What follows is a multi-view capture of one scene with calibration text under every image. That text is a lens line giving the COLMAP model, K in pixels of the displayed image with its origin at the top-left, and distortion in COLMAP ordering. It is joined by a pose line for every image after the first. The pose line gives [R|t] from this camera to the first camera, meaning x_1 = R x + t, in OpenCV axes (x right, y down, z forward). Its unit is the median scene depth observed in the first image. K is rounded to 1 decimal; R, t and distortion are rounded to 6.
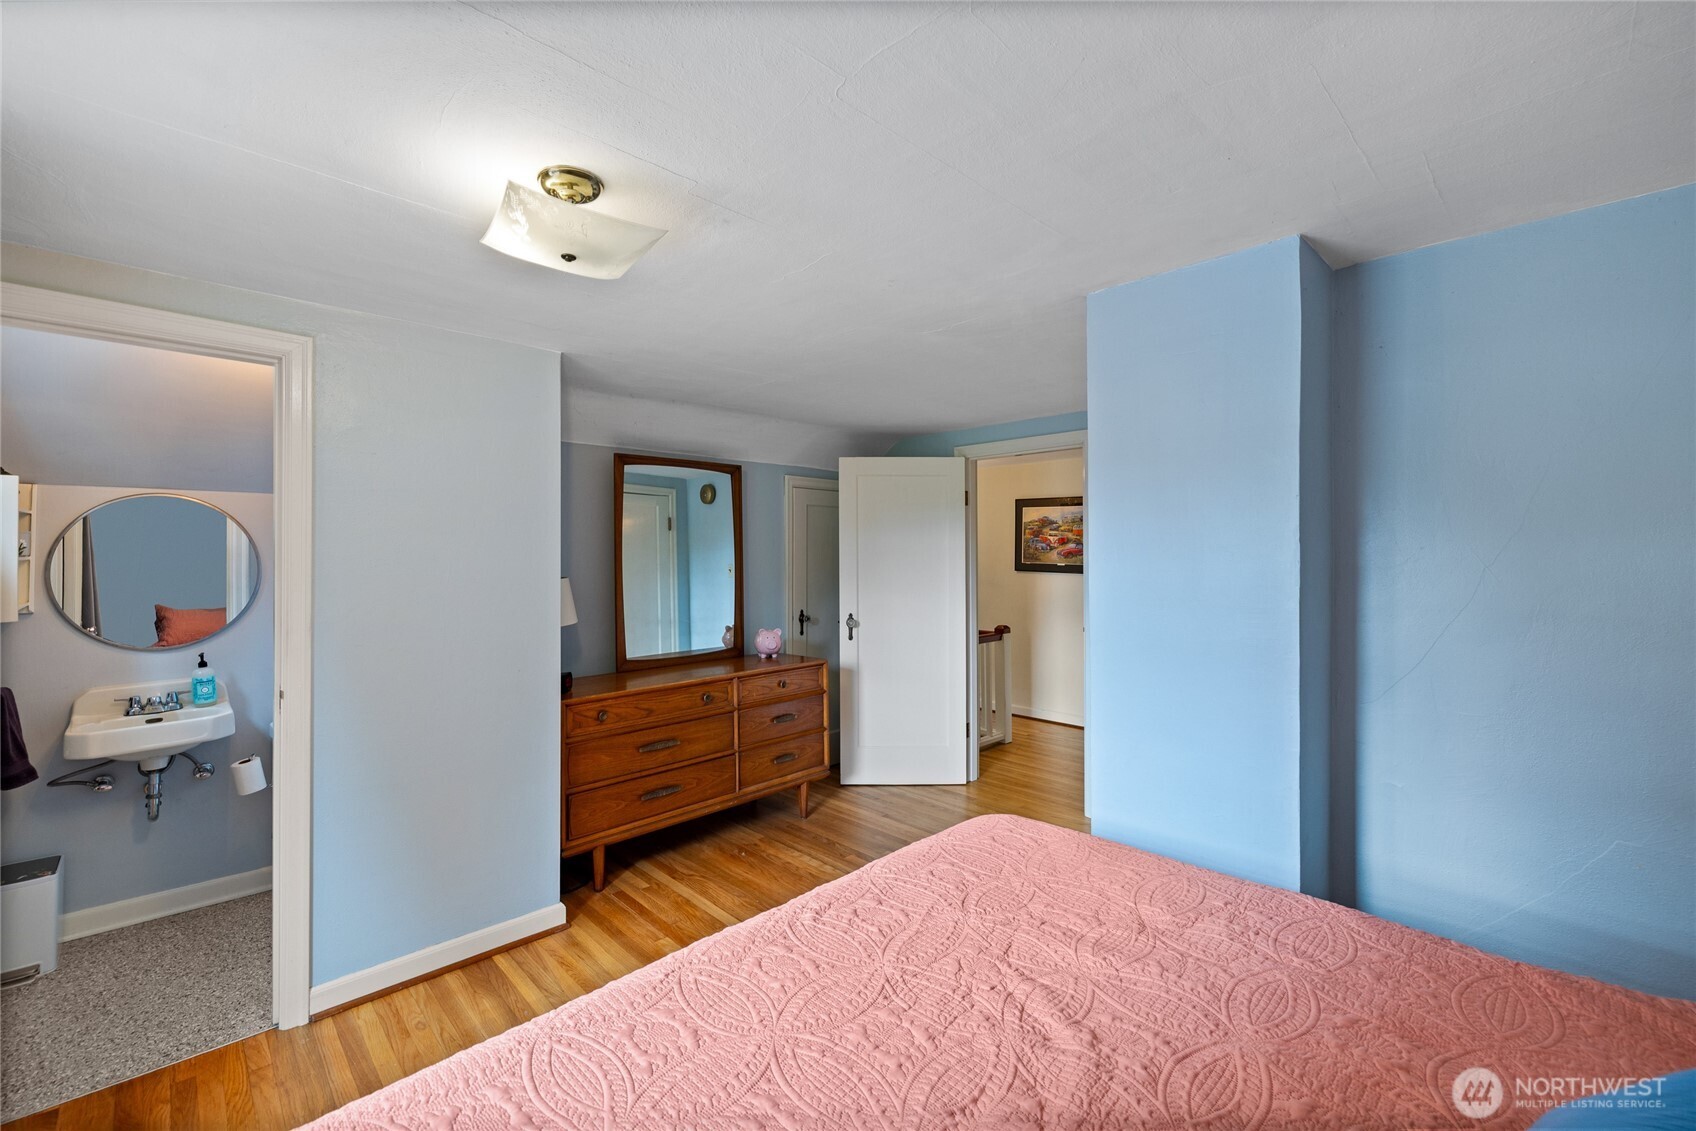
lens RADIAL K [[713.9, 0, 851.1], [0, 713.9, 558.9], [0, 0, 1]] dist [0.004604, 0.000378]
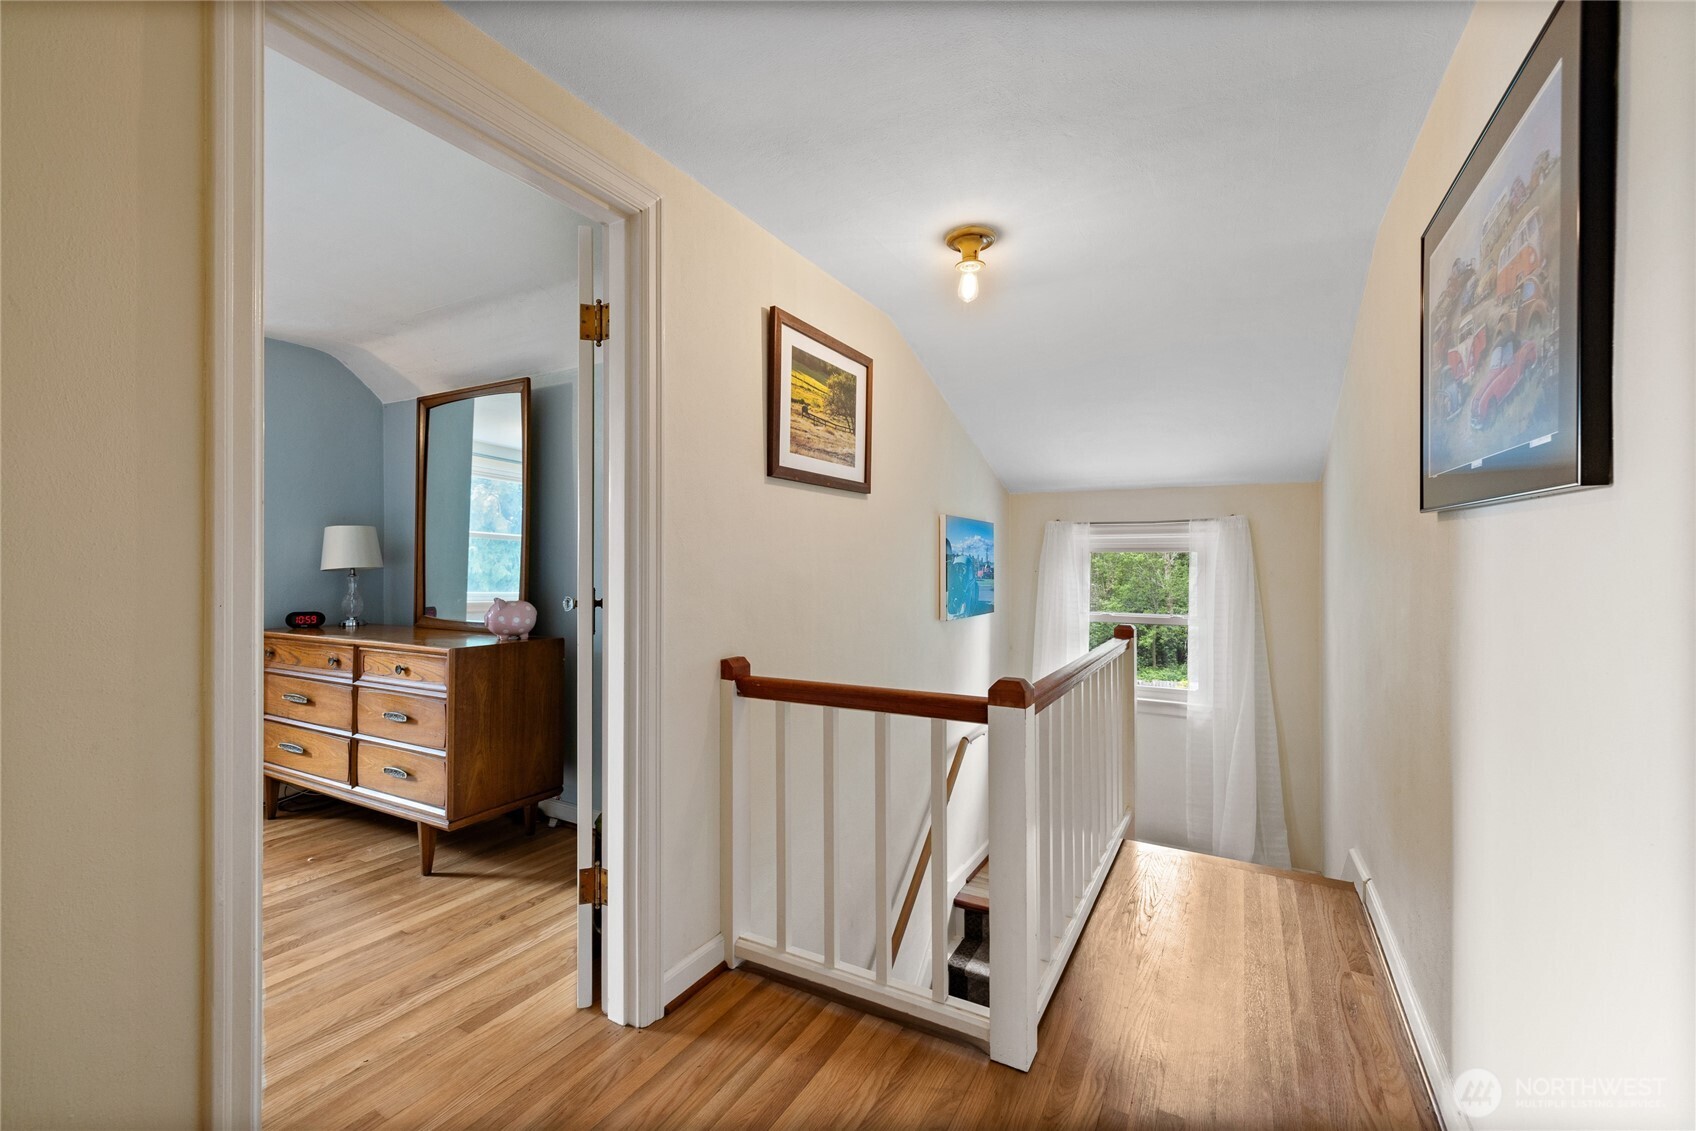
lens RADIAL K [[713.9, 0, 842.0], [0, 713.9, 561.5], [0, 0, 1]] dist [0.004604, 0.000378]
pose [[0.265558, 0.008329, -0.964059, 0.663415], [-0.004701, 0.999962, 0.007344, 0.052200], [0.964083, 0.002582, 0.265587, 1.134761]]
